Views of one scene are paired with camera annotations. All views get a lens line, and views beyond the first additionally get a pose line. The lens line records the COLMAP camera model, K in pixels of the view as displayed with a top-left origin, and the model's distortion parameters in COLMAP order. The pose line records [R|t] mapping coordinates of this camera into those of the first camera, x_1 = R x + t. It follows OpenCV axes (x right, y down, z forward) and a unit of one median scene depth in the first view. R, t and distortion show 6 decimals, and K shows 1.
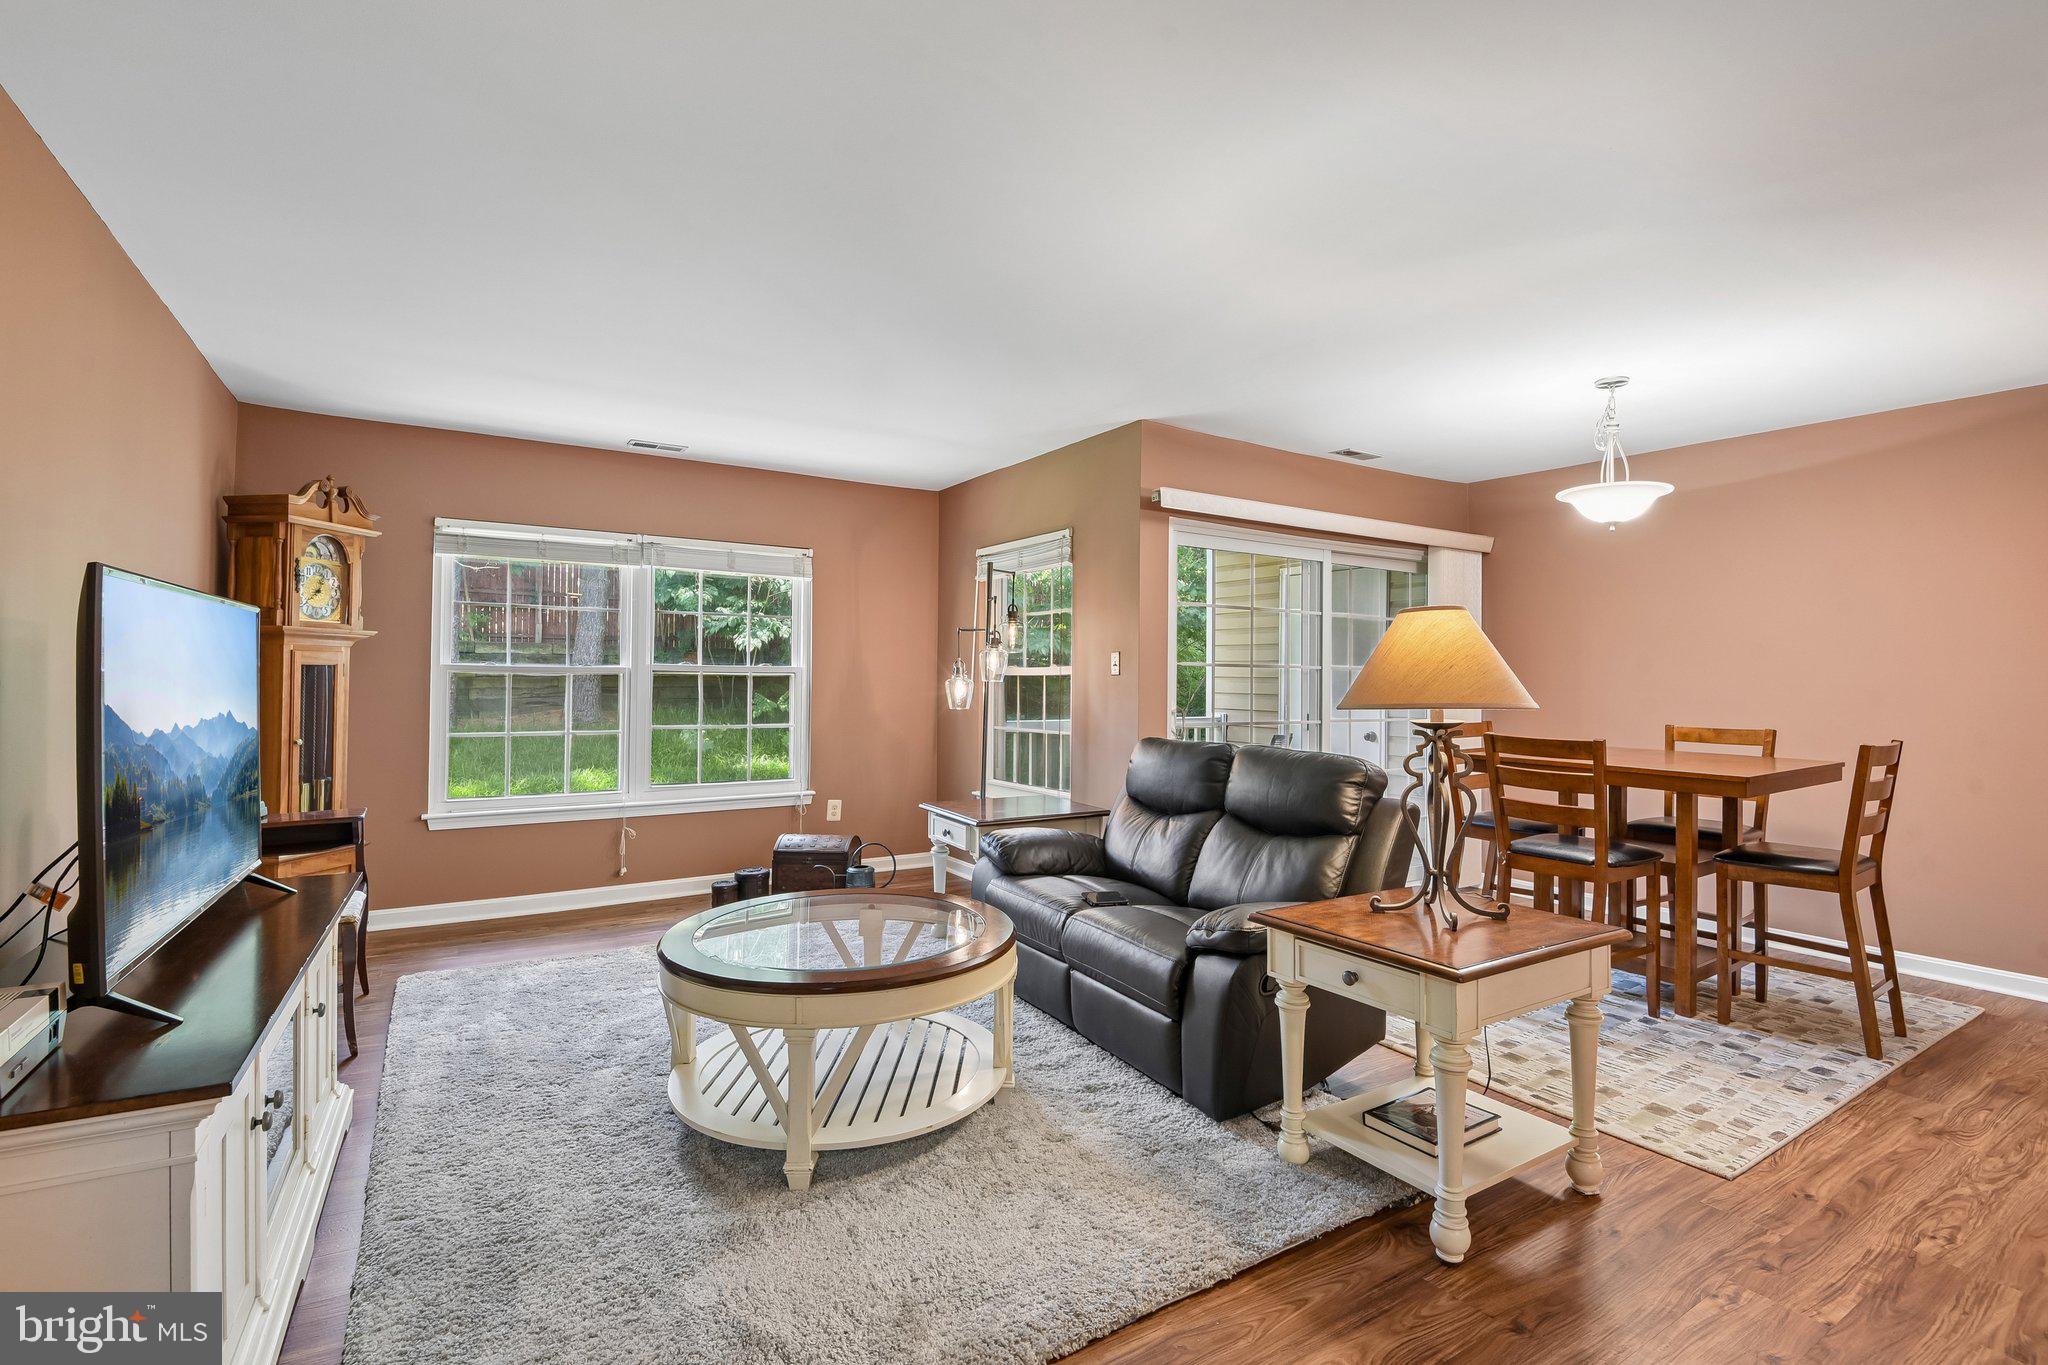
lens RADIAL K [[925.1, 0, 1062.0], [0, 925.1, 672.7], [0, 0, 1]] dist [0.009113, -0.017614]
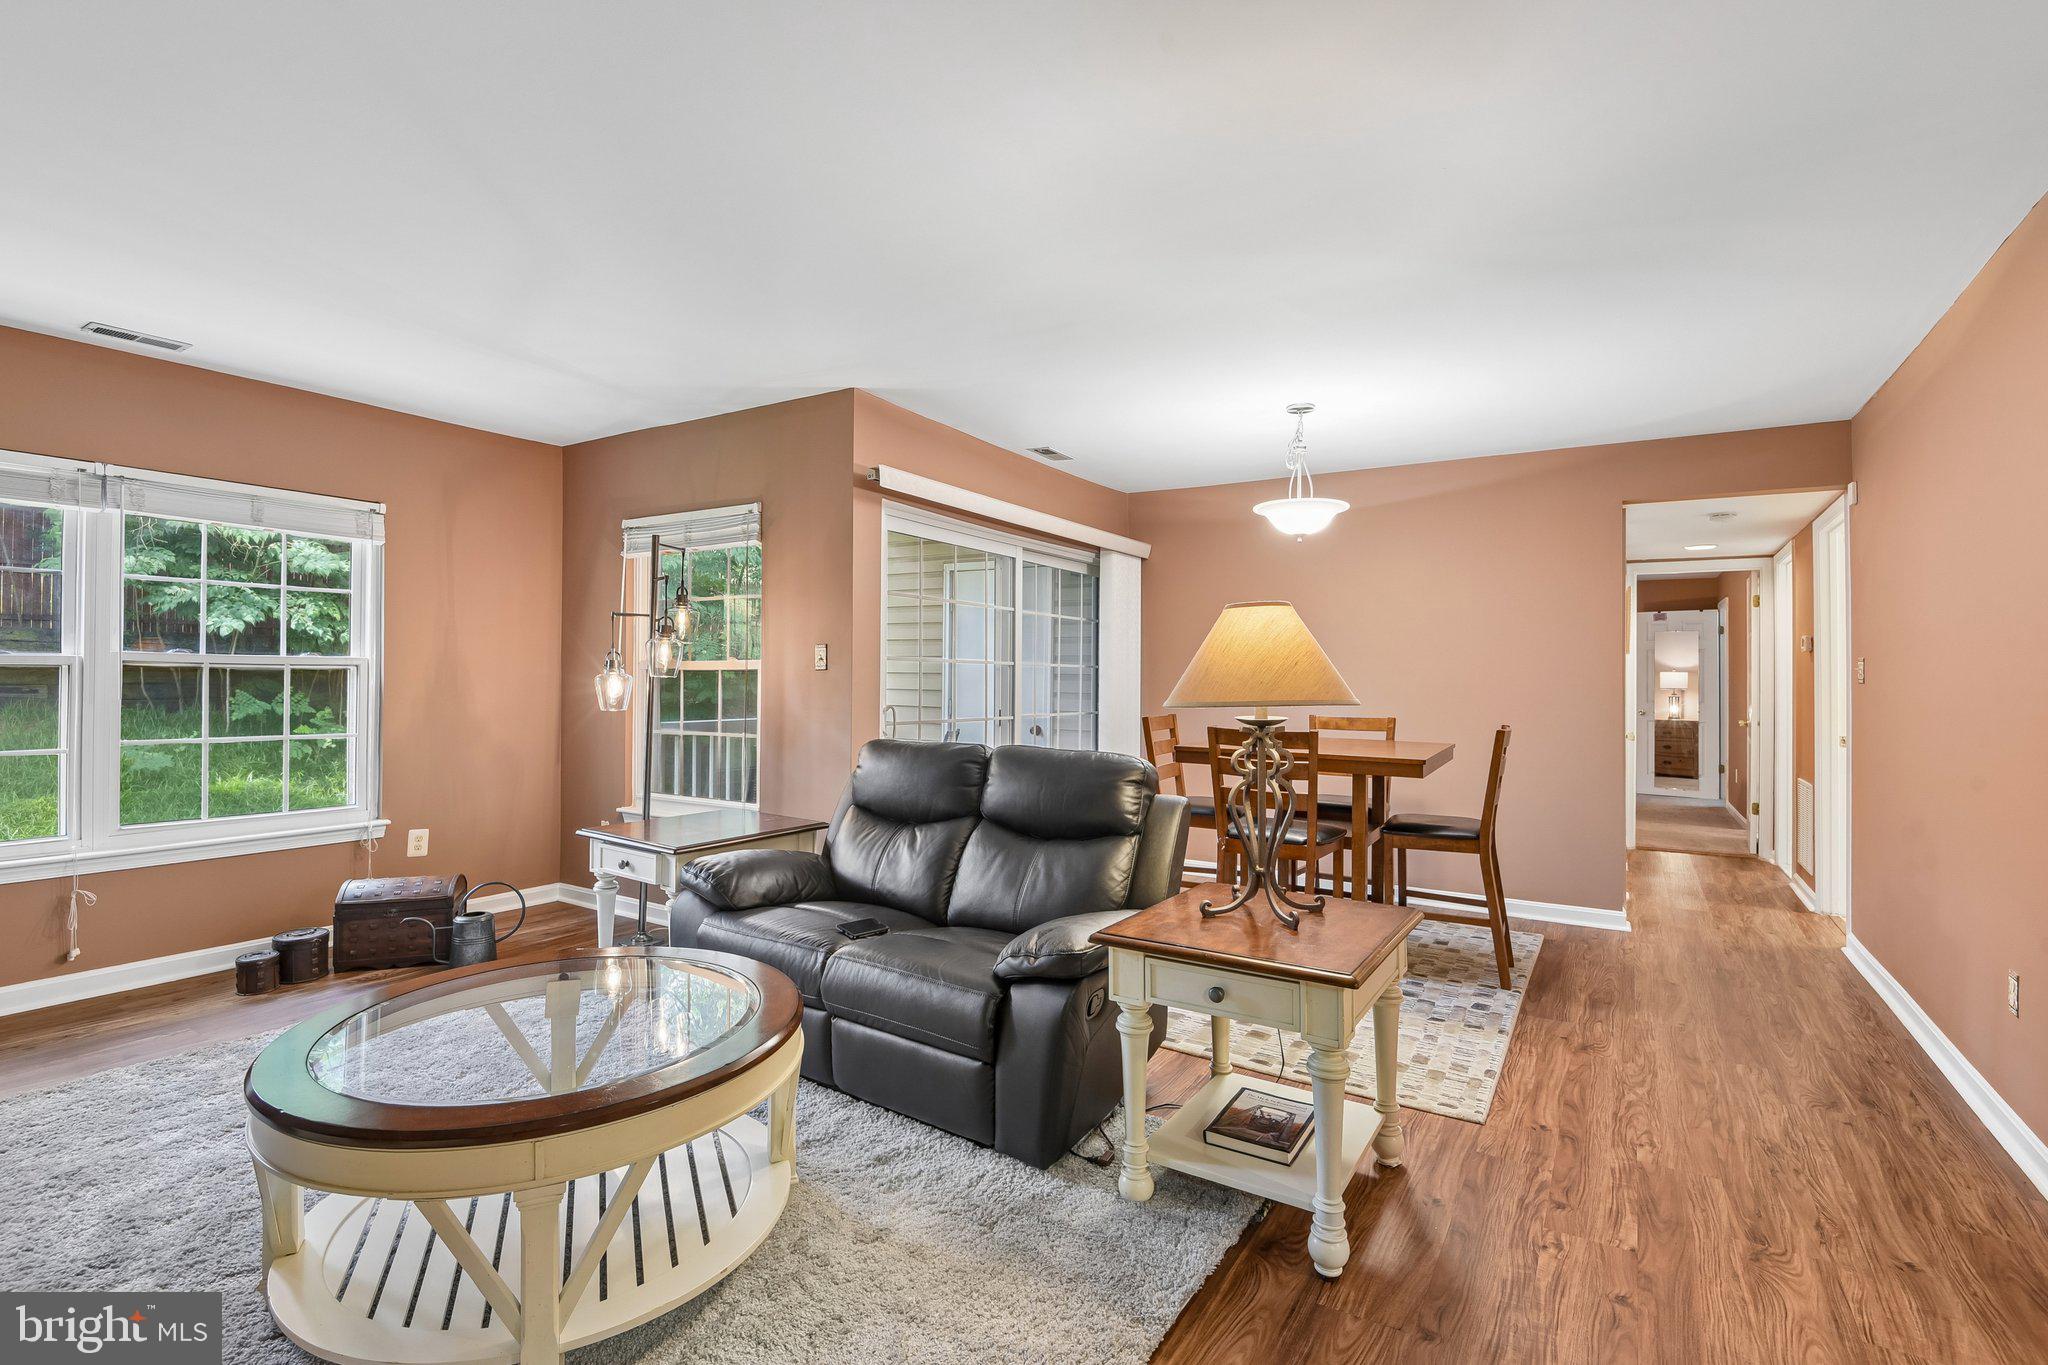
lens RADIAL K [[906.2, 0, 1061.4], [0, 906.2, 672.2], [0, 0, 1]] dist [0.013098, -0.017377]
pose [[0.907402, 0.002529, 0.420257, -0.135307], [-0.004544, 0.999982, 0.003792, 0.000247], [-0.420240, -0.005351, 0.907397, 0.144446]]
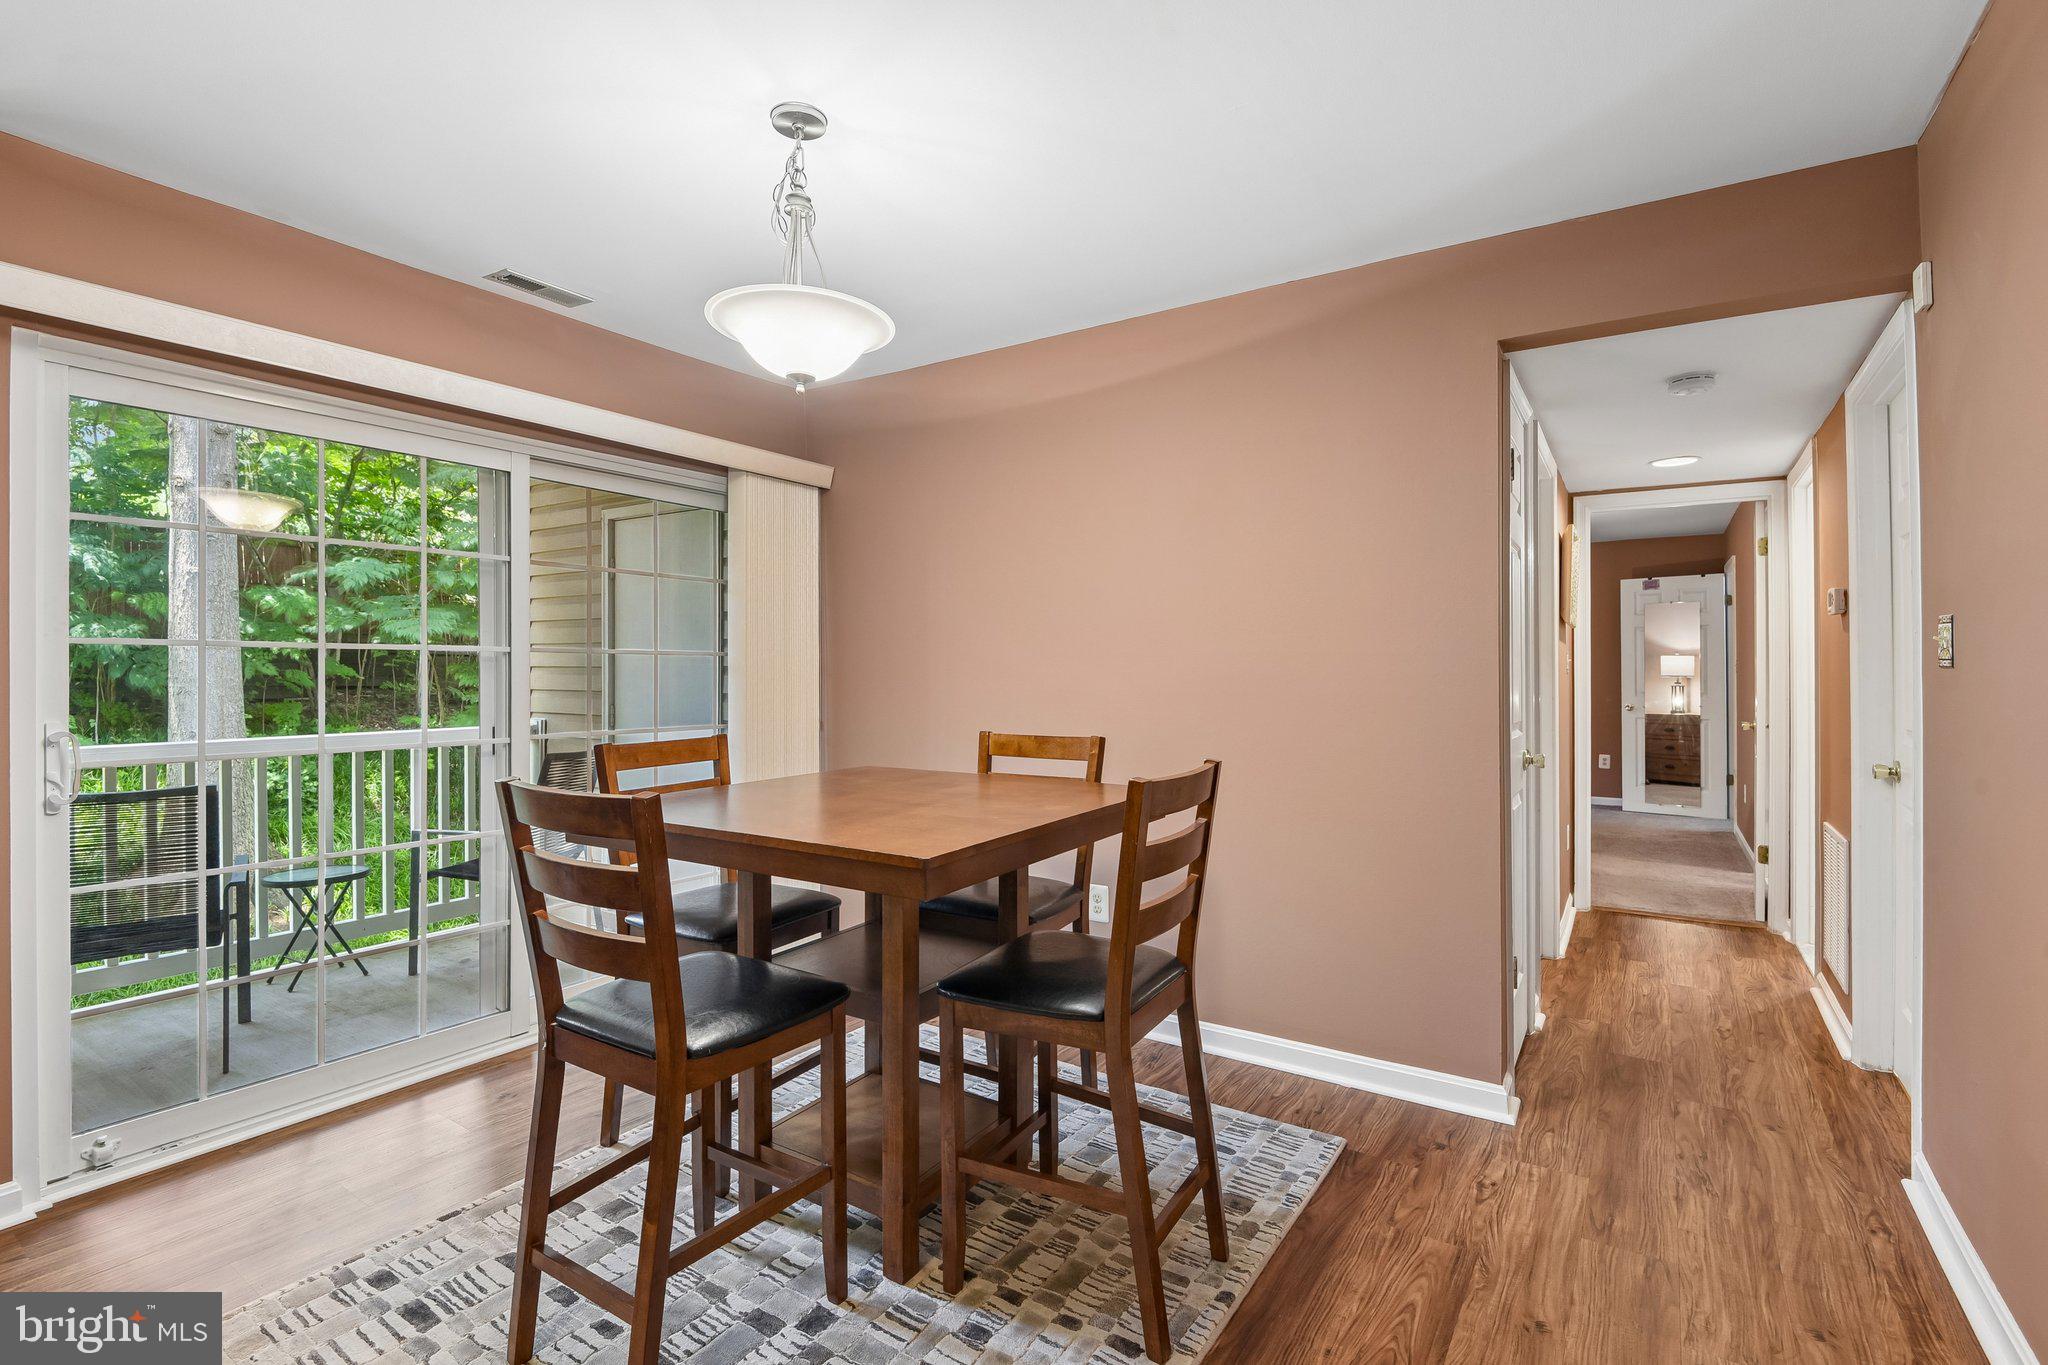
lens RADIAL K [[975.5, 0, 1015.2], [0, 975.5, 669.9], [0, 0, 1]] dist [0.005399, -0.021294]
pose [[0.914426, -0.009077, 0.404651, 0.519786], [0.005361, 0.999932, 0.010314, 0.006722], [-0.404717, -0.007262, 0.914413, 0.459514]]
